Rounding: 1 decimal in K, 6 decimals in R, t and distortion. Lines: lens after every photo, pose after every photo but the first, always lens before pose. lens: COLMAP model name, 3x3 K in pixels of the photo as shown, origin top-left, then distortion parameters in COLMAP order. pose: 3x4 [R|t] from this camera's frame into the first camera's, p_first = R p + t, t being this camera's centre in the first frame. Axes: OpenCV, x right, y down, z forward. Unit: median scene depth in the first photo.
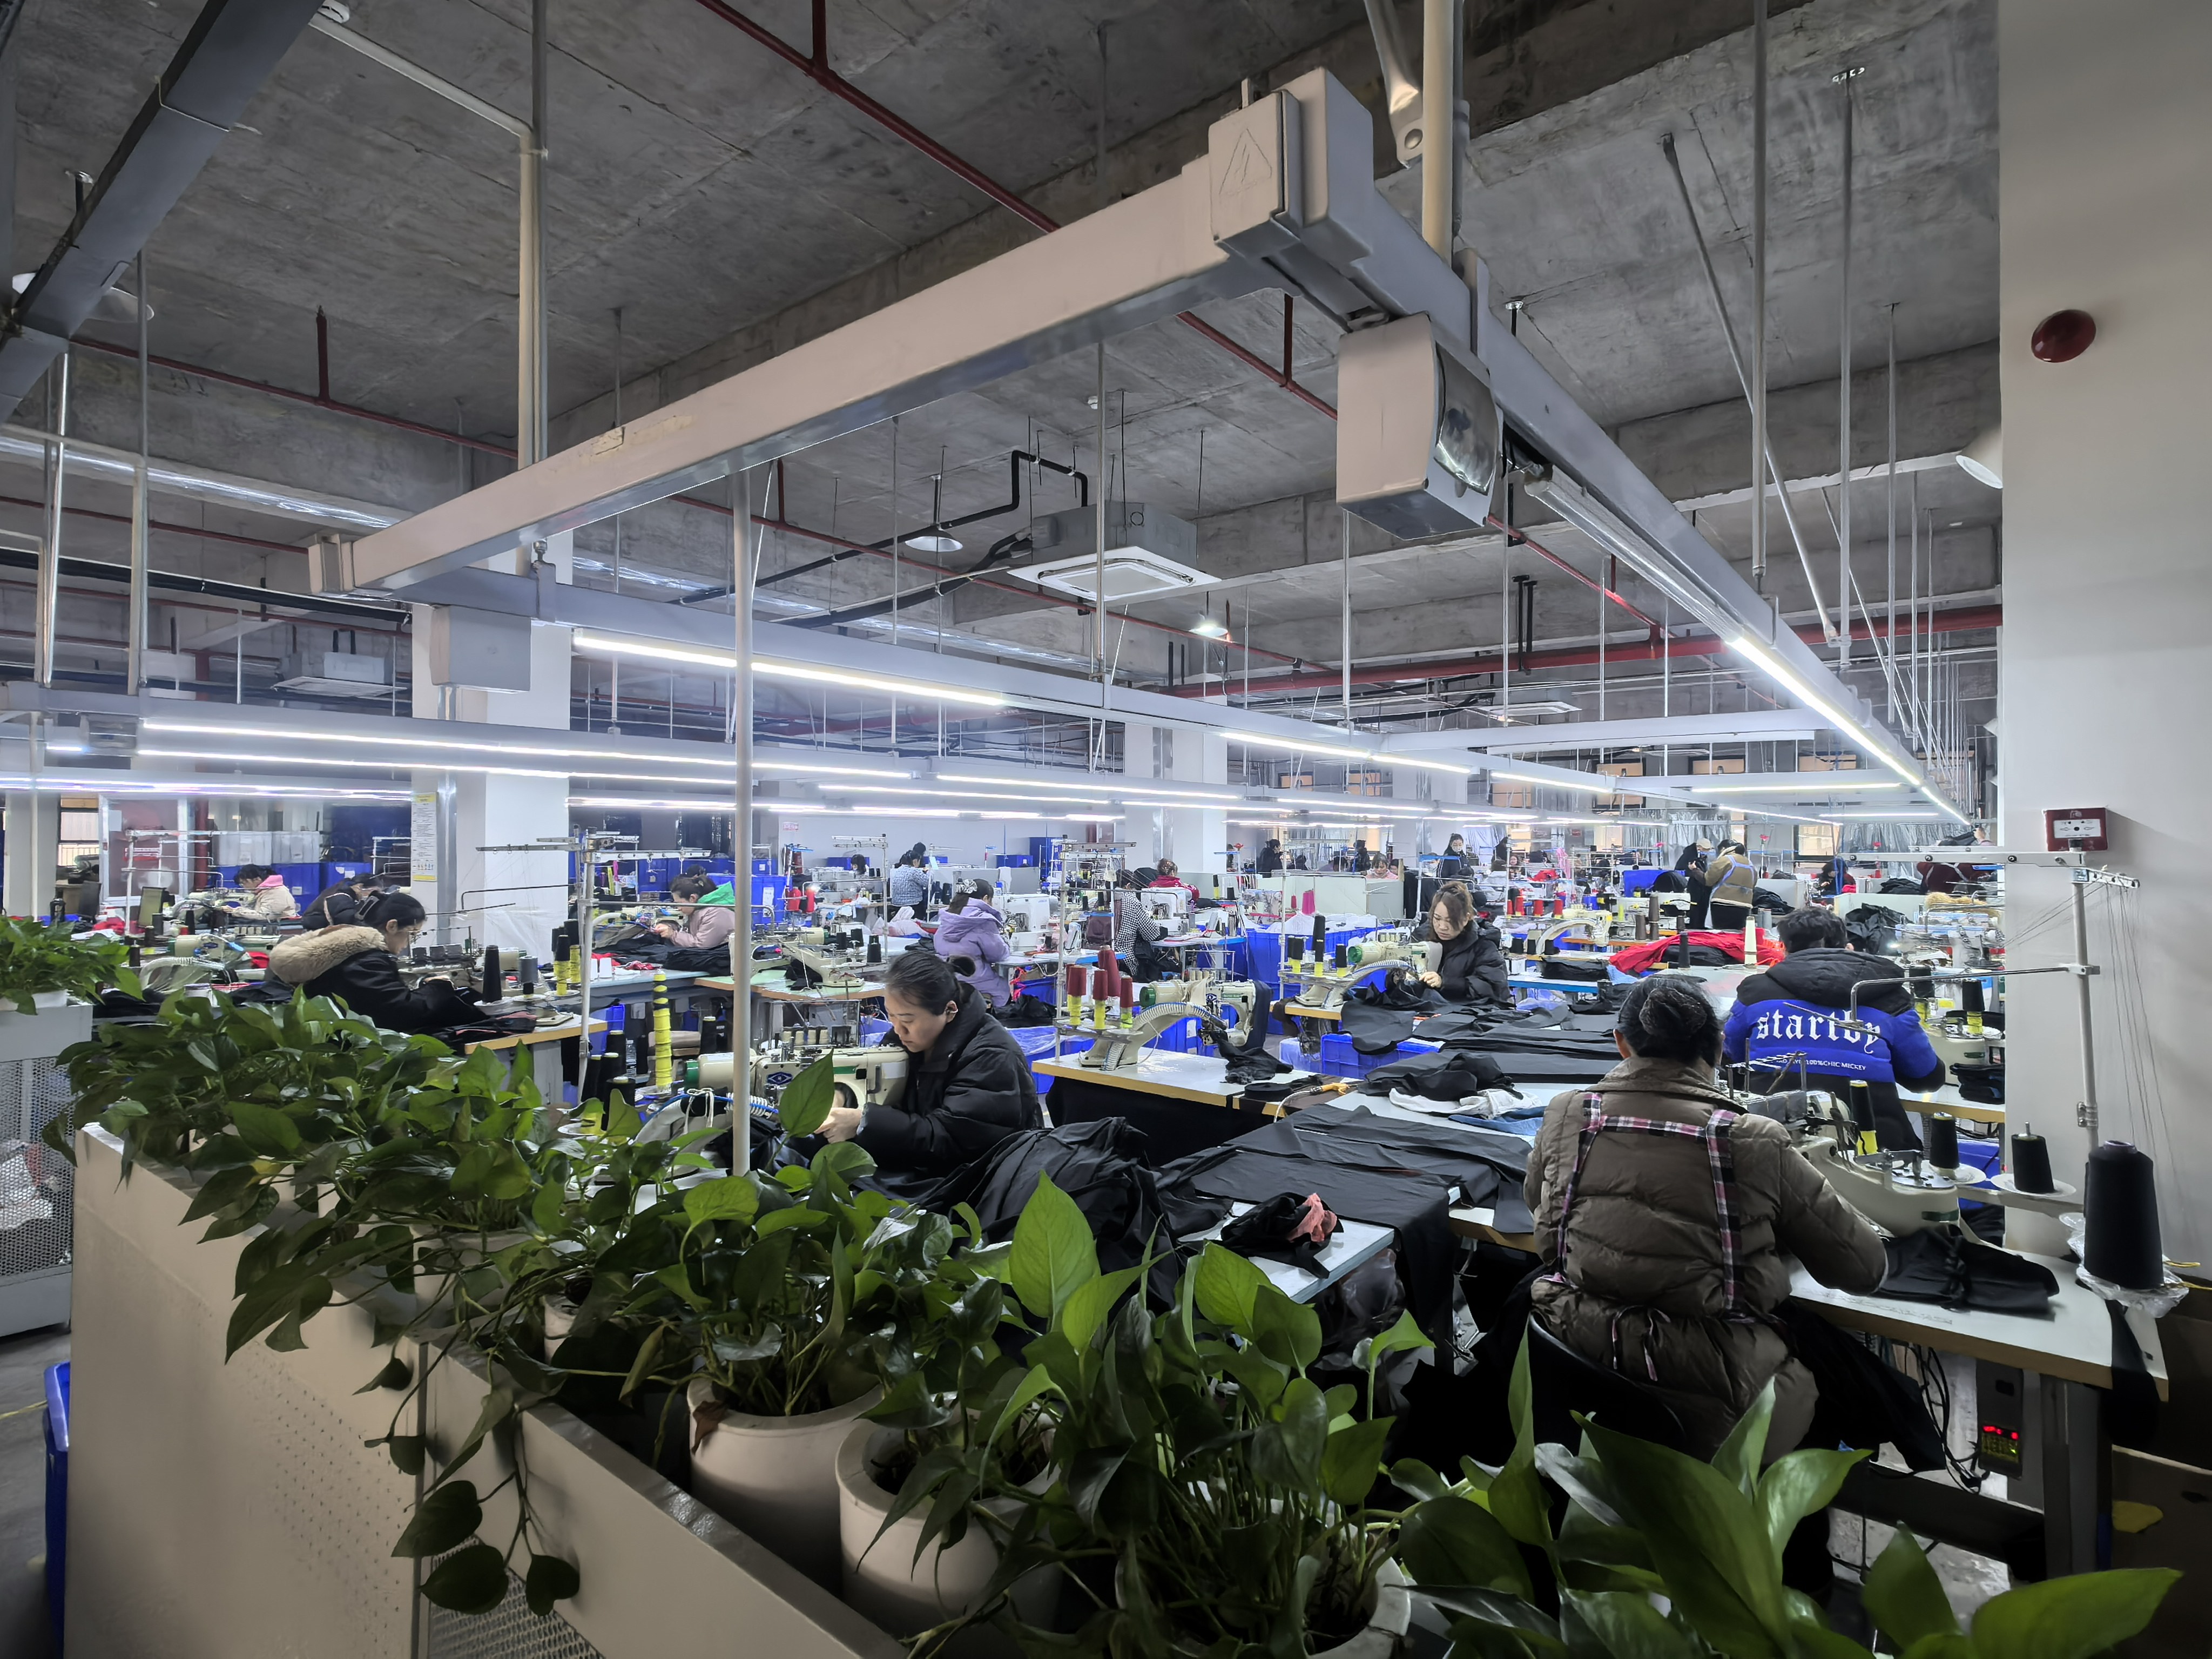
lens RADIAL K [[1115.6, 0, 1106.0], [0, 1115.6, 829.5], [0, 0, 1]] dist [-0.001085, -0.000175]
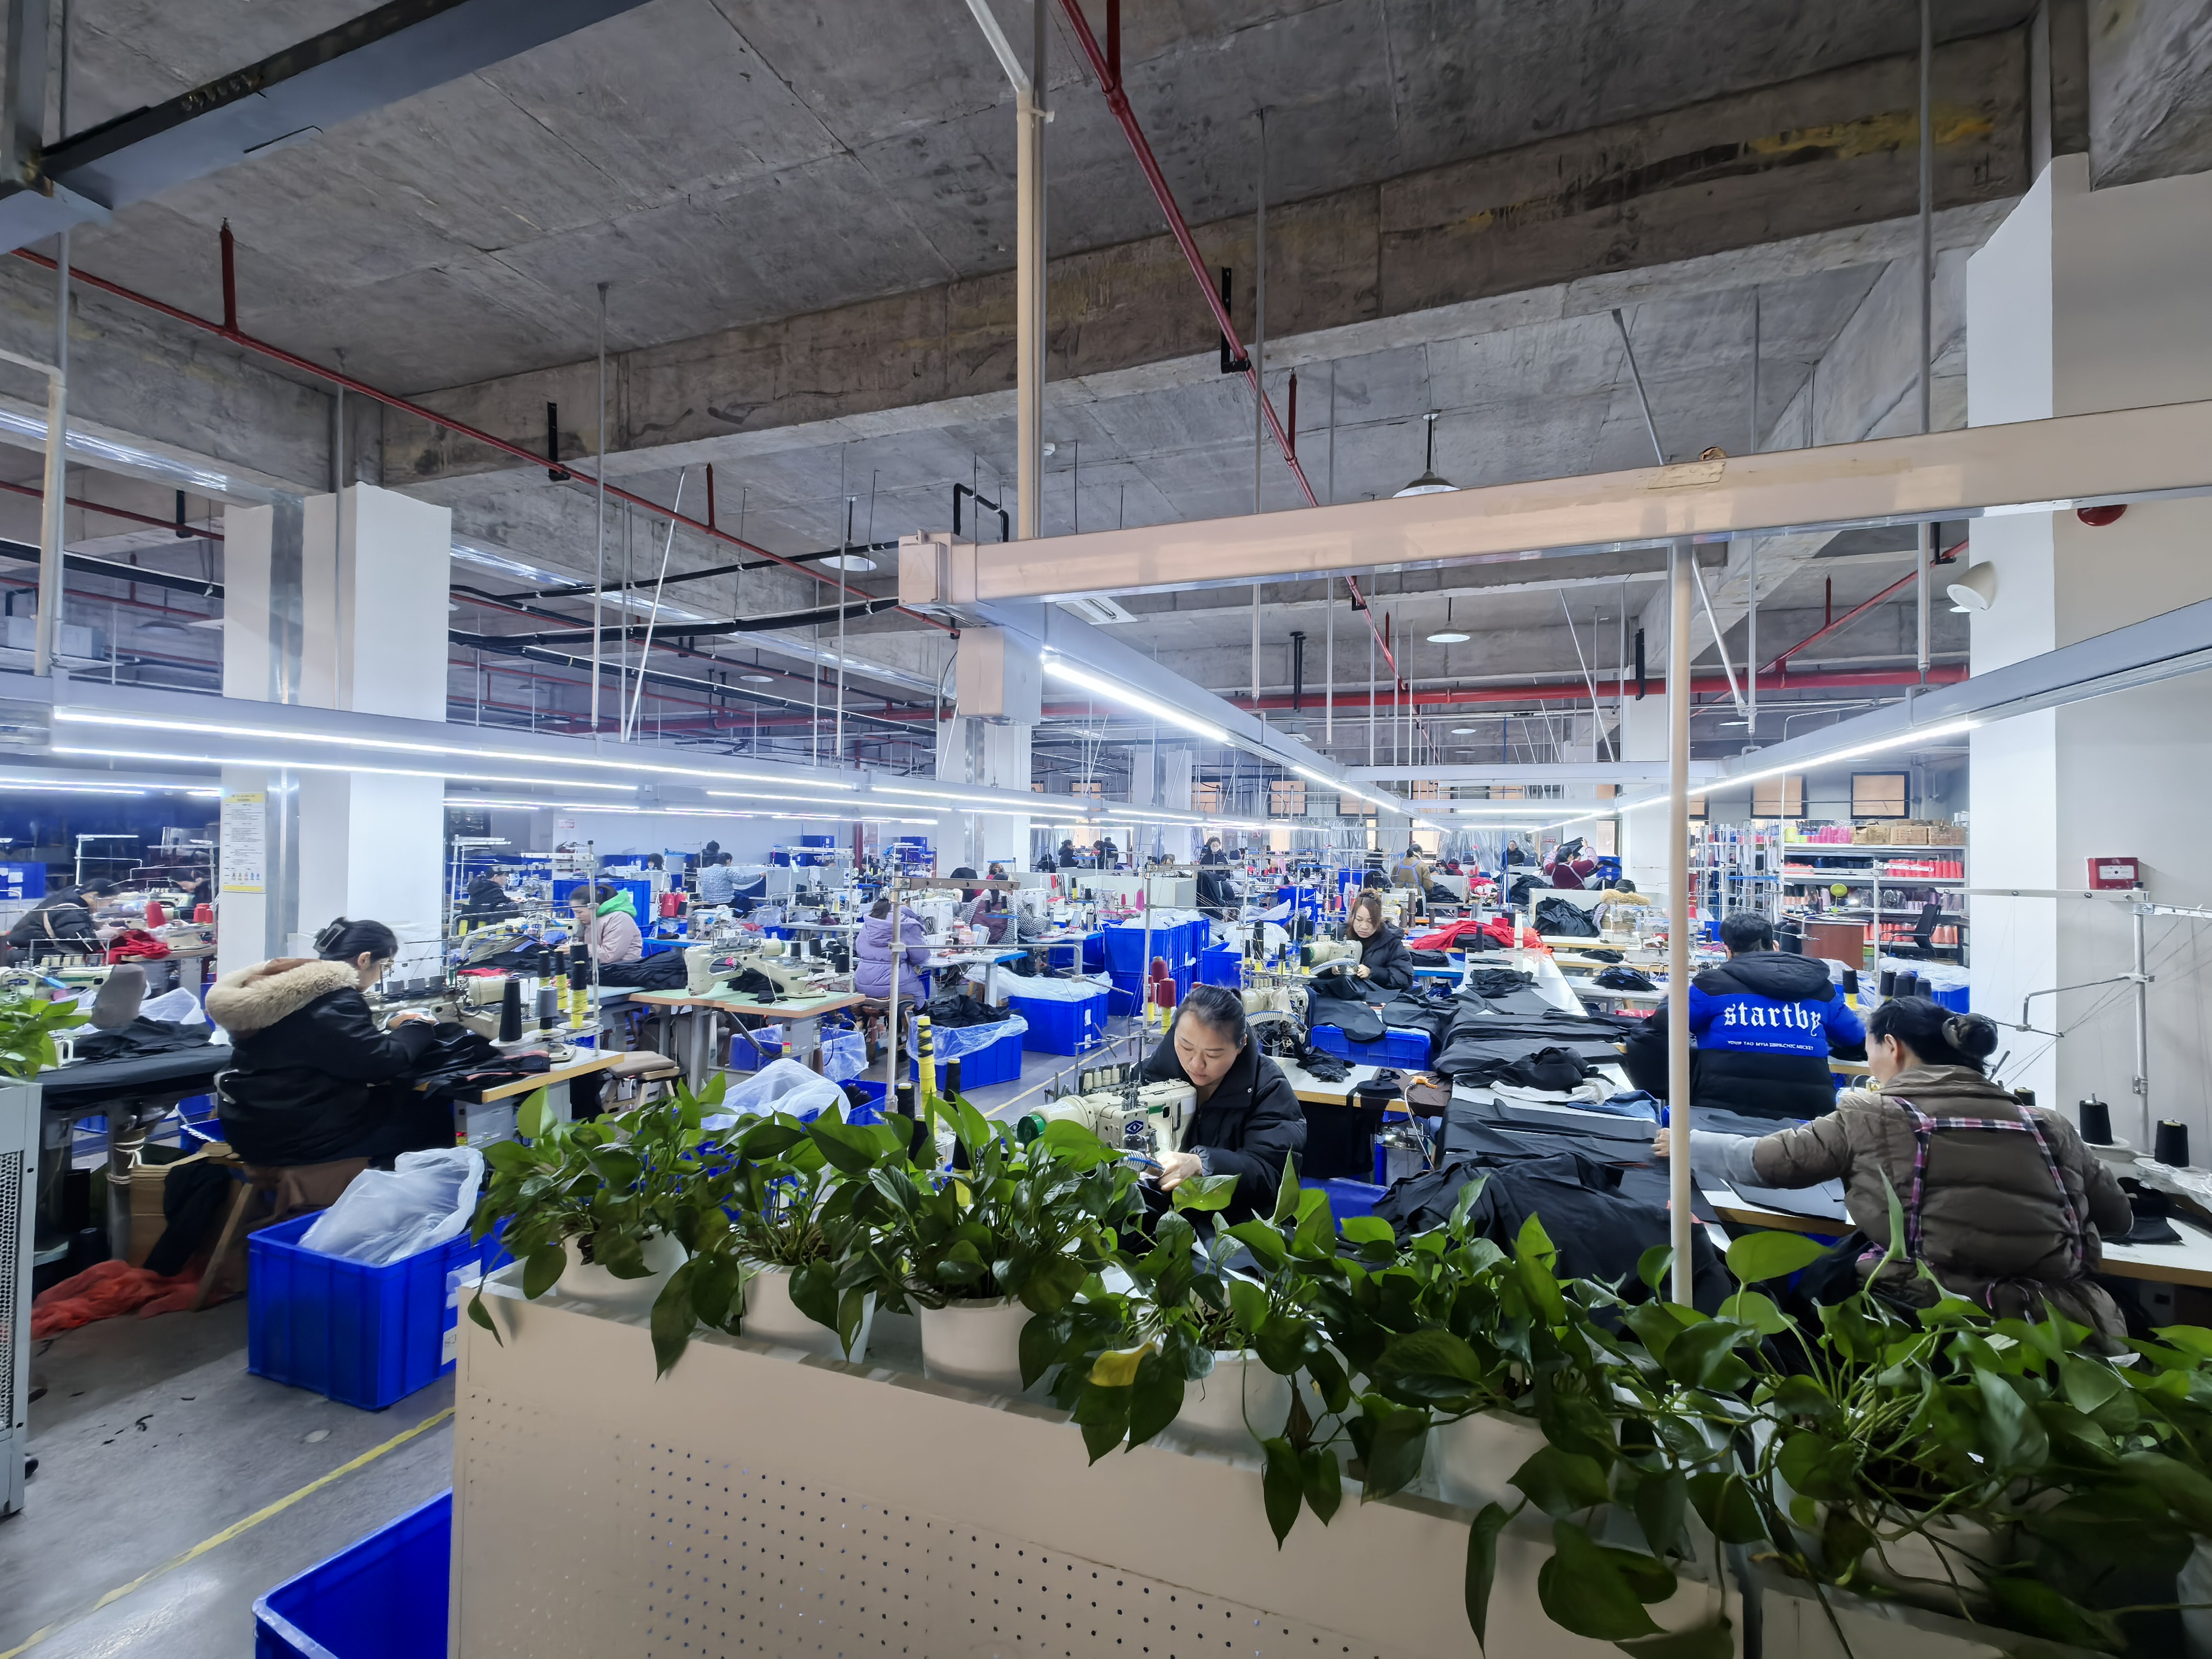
lens RADIAL K [[963.9, 0, 1112.3], [0, 963.9, 820.4], [0, 0, 1]] dist [0.025361, -0.017551]
pose [[0.953865, 0.012877, 0.299960, -0.300428], [-0.011229, 0.999911, -0.007217, -0.019291], [-0.300027, 0.003516, 0.953924, 0.109652]]
